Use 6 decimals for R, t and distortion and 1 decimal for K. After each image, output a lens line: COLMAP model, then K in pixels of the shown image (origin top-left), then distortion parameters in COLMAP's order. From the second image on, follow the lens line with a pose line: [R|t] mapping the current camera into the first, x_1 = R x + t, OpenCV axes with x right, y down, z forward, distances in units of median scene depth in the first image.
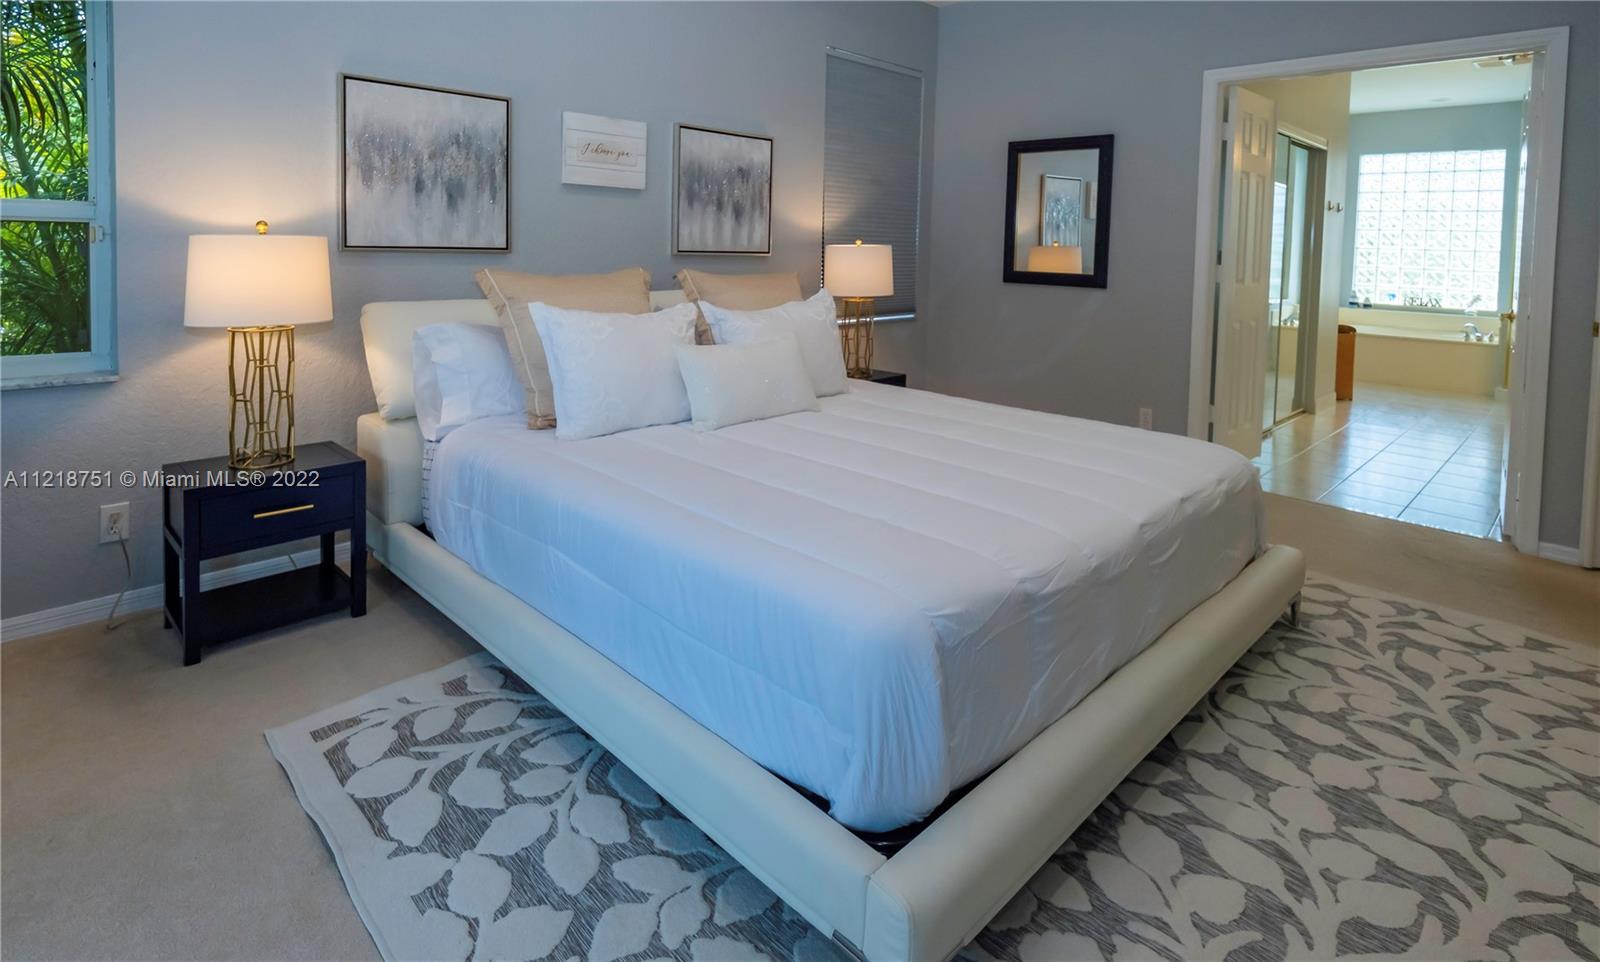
lens RADIAL K [[793.4, 0, 797.2], [0, 793.4, 280.7], [0, 0, 1]] dist [-0.000053, -0.001312]
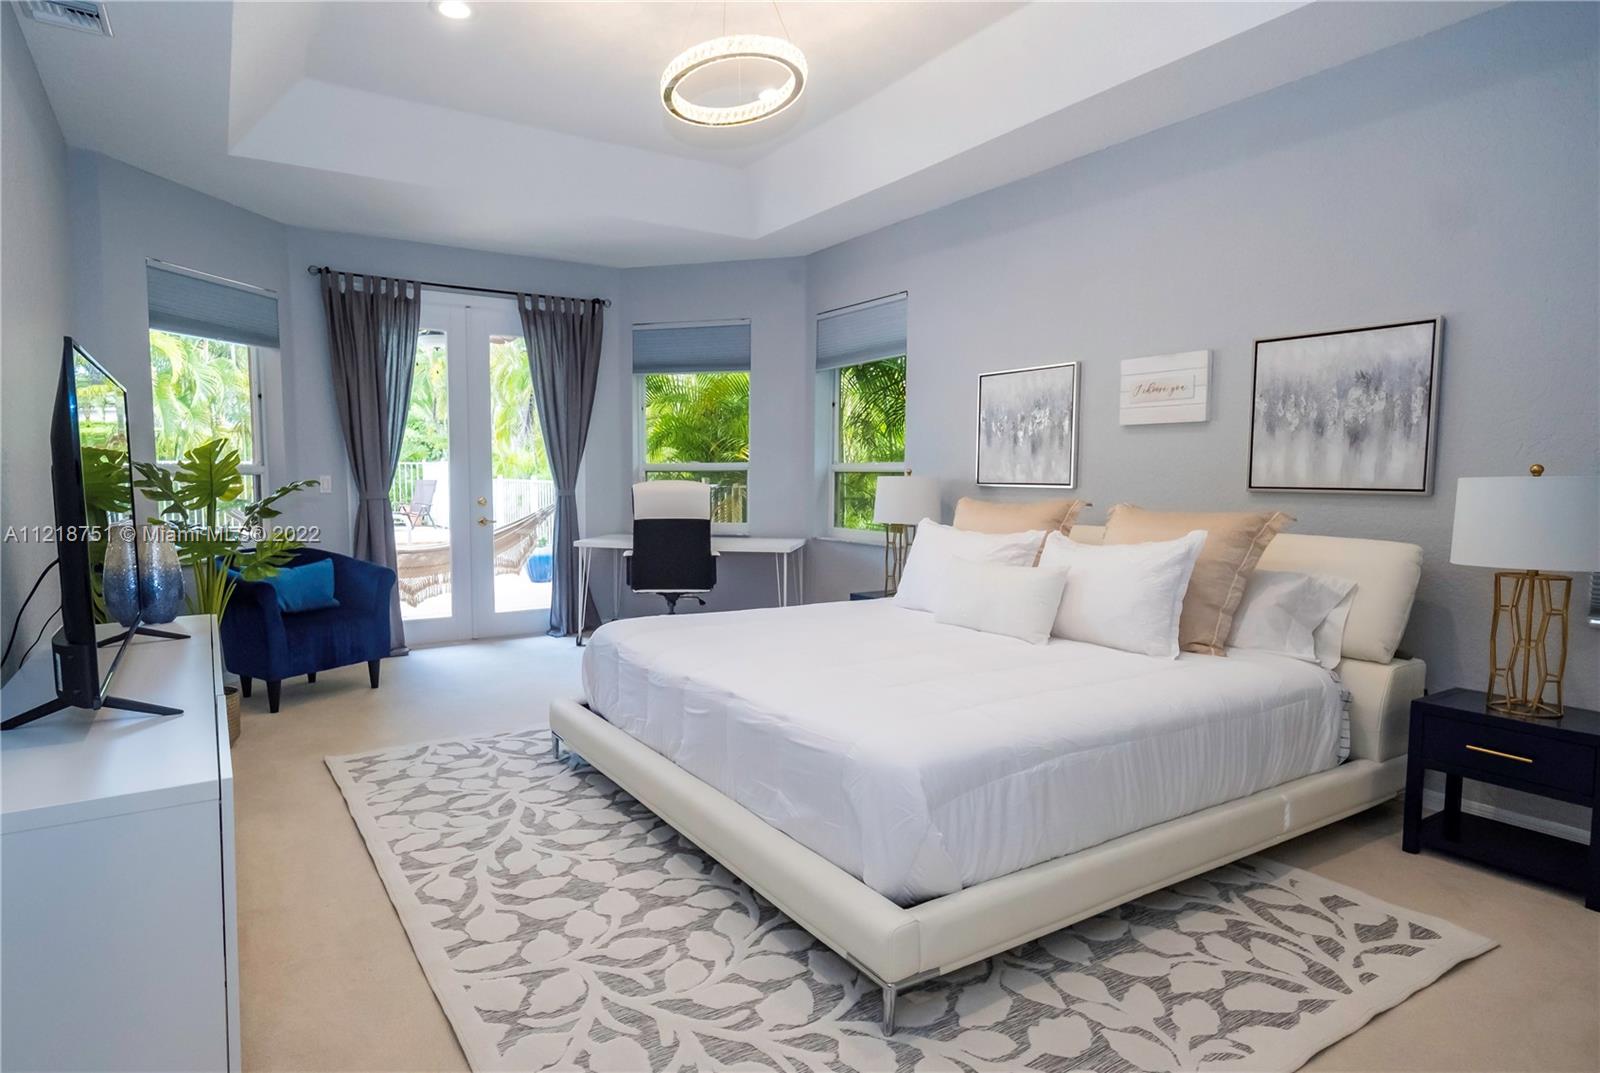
lens RADIAL K [[925.7, 0, 800.0], [0, 925.7, 536.5], [0, 0, 1]] dist [-0.000182, -0.000272]
pose [[-0.184430, 0.045904, -0.981773, 1.171027], [-0.048346, 0.997276, 0.055710, -0.019929], [0.981656, 0.057739, -0.181708, 0.879440]]
